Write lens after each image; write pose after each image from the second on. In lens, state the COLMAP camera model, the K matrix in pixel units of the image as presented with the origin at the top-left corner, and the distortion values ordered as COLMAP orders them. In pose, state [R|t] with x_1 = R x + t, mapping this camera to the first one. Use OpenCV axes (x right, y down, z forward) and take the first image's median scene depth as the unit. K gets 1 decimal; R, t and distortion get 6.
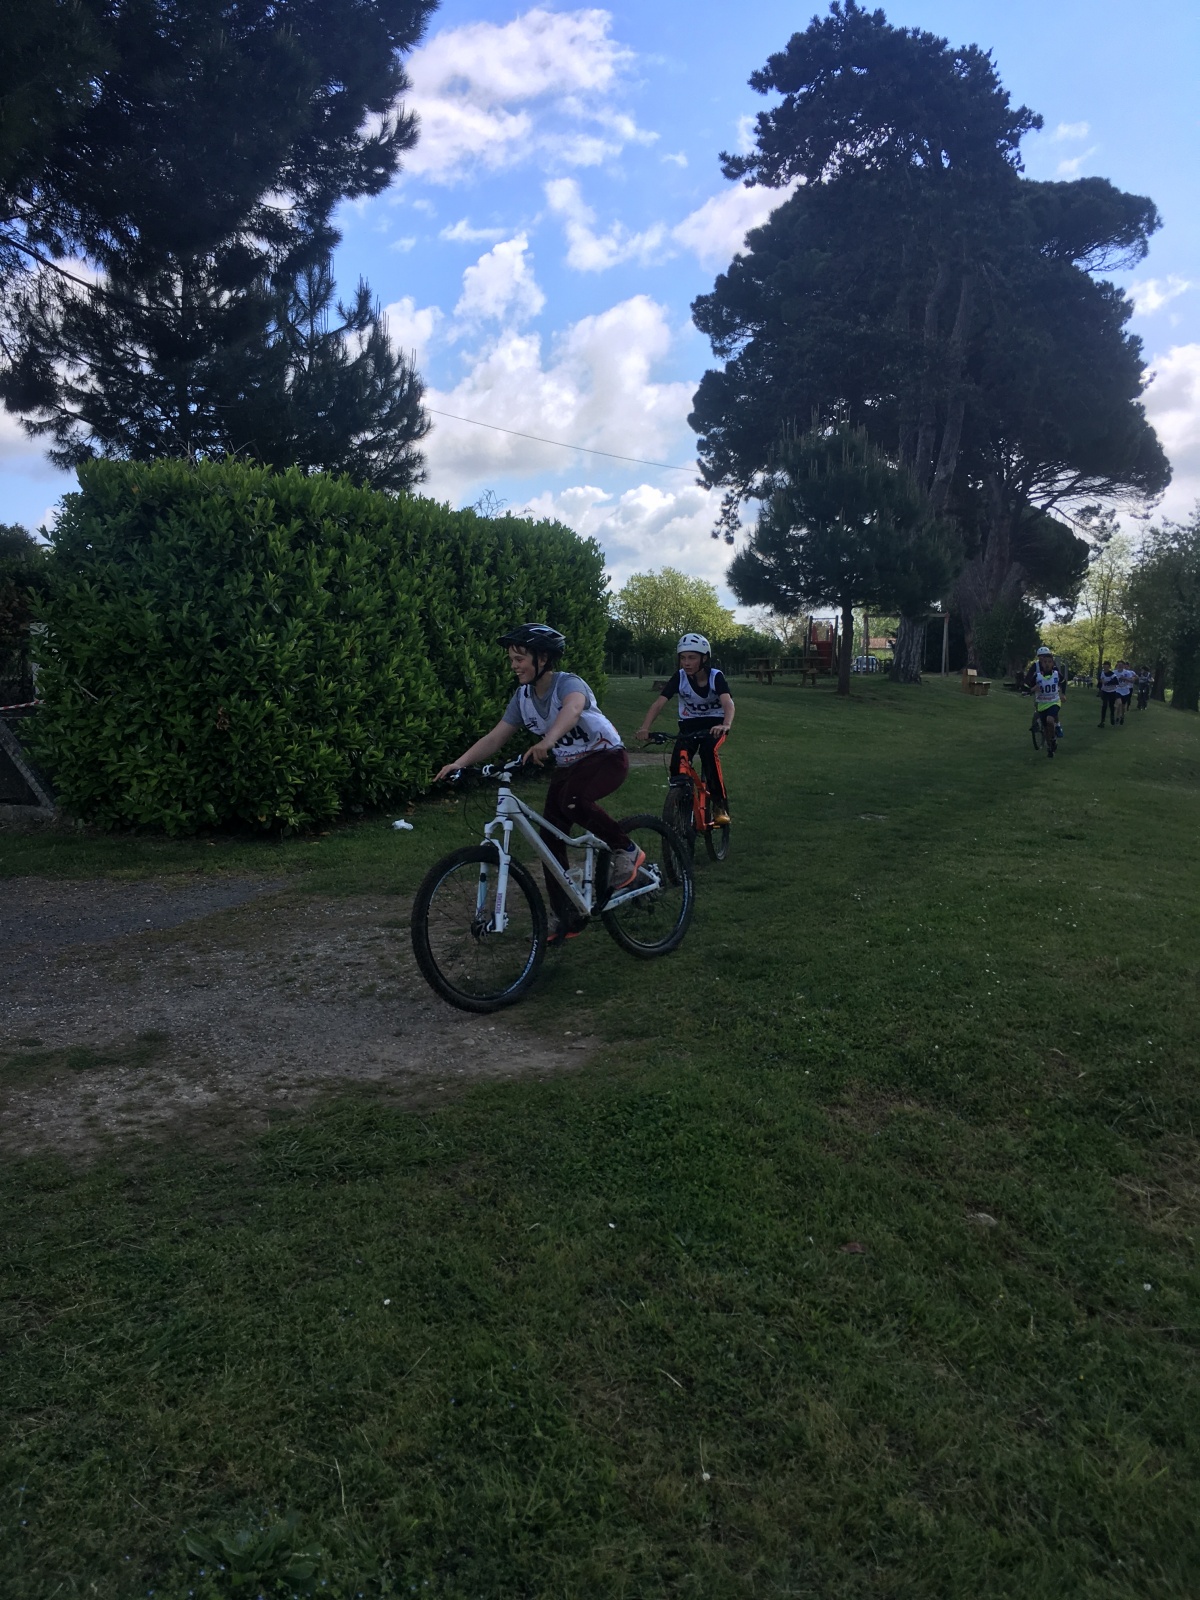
lens RADIAL K [[1359.8, 0, 600.1], [0, 1359.8, 803.9], [0, 0, 1]] dist [0.083071, -0.108876]
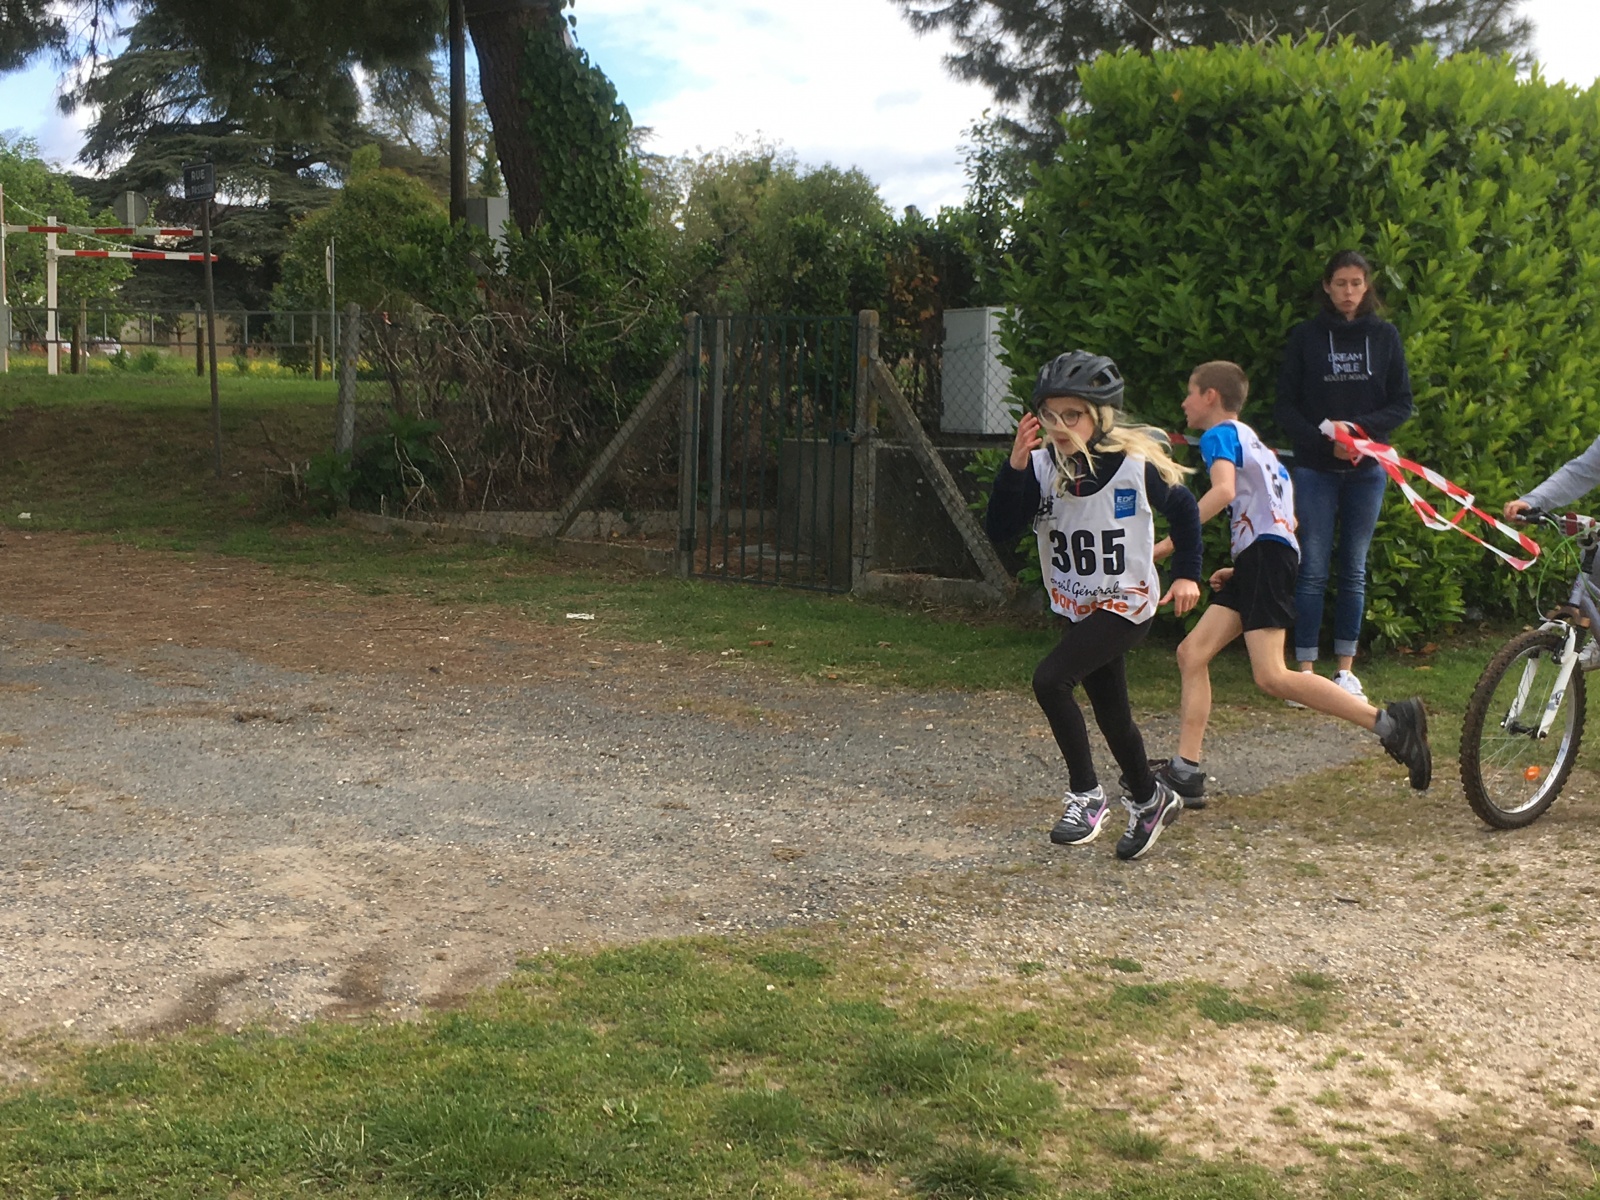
lens RADIAL K [[2135.6, 0, 794.5], [0, 2135.6, 627.3], [0, 0, 1]] dist [0.054823, 0.000000]
pose [[0.919190, 0.060846, -0.389085, -0.094330], [-0.054956, 0.998143, 0.026263, -0.000015], [0.389960, -0.002758, 0.920828, 0.015138]]
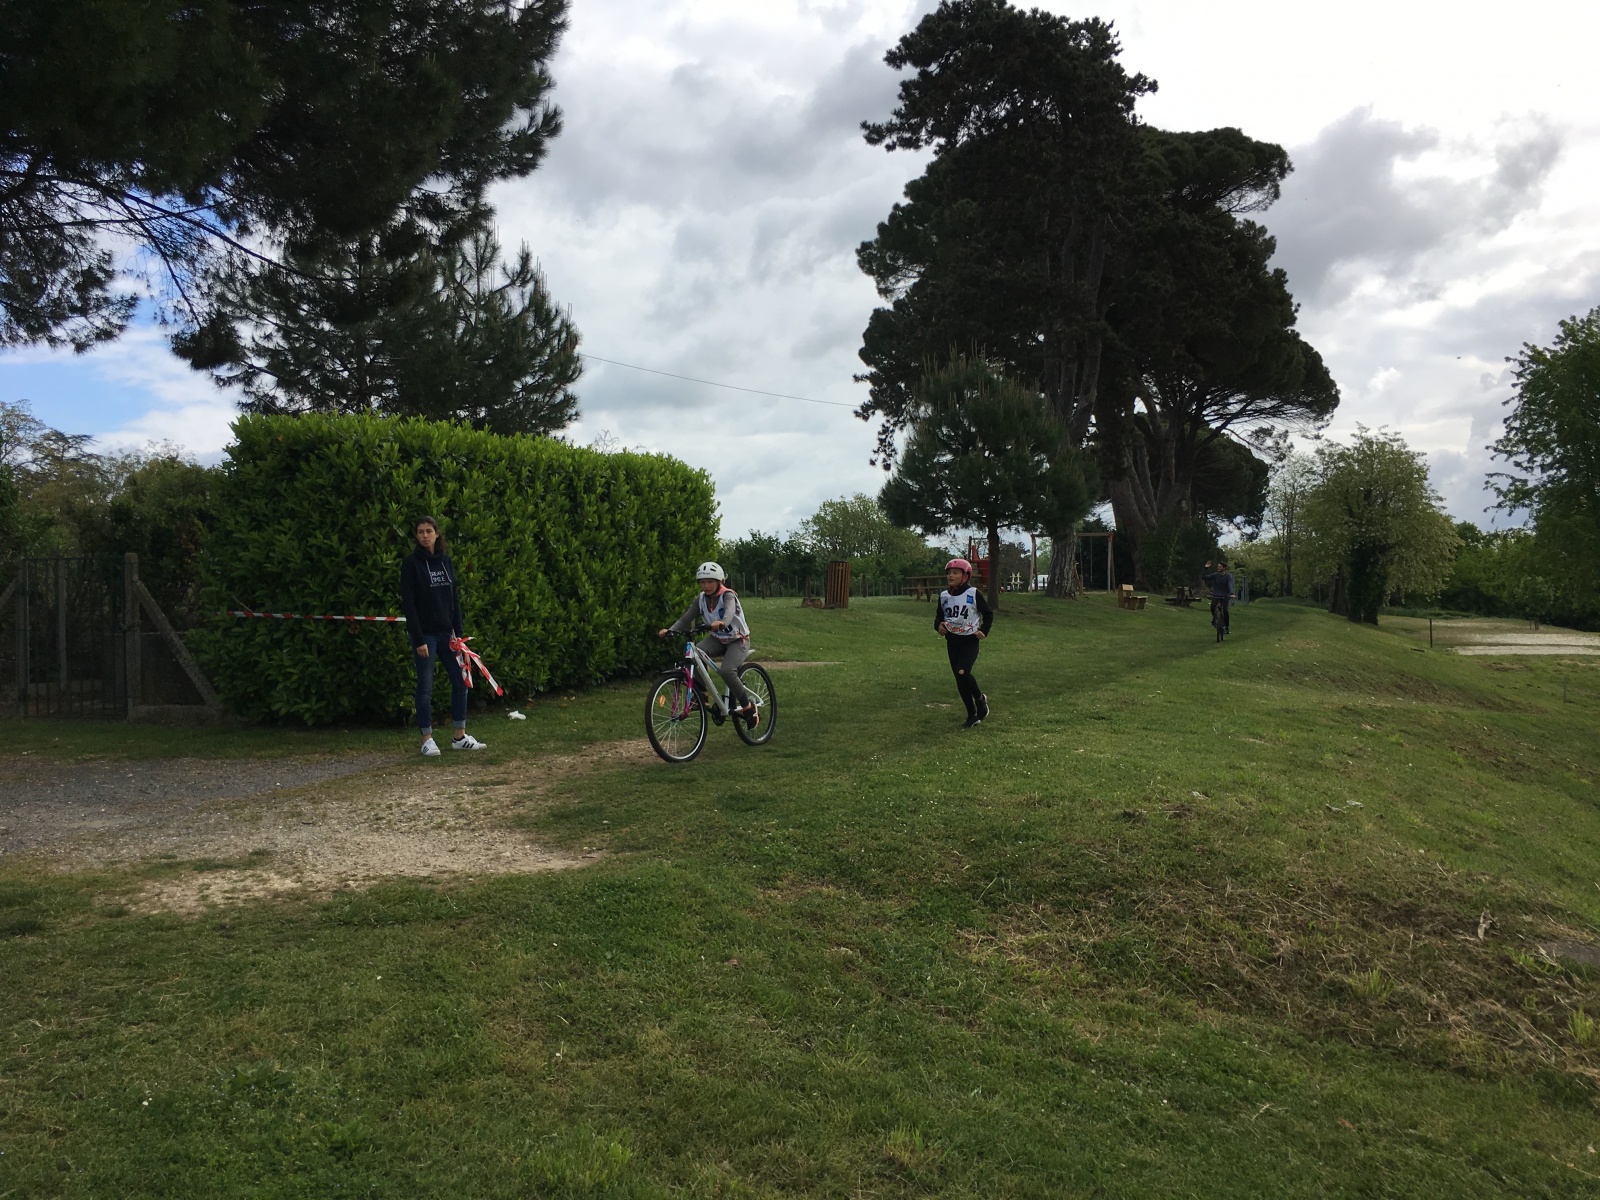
lens RADIAL K [[1363.8, 0, 791.0], [0, 1363.8, 595.6], [0, 0, 1]] dist [0.079524, -0.098100]
pose [[0.999815, -0.018489, -0.005241, 0.103334], [0.017887, 0.995040, -0.097850, 0.033884], [0.007024, 0.097738, 0.995187, -0.179359]]
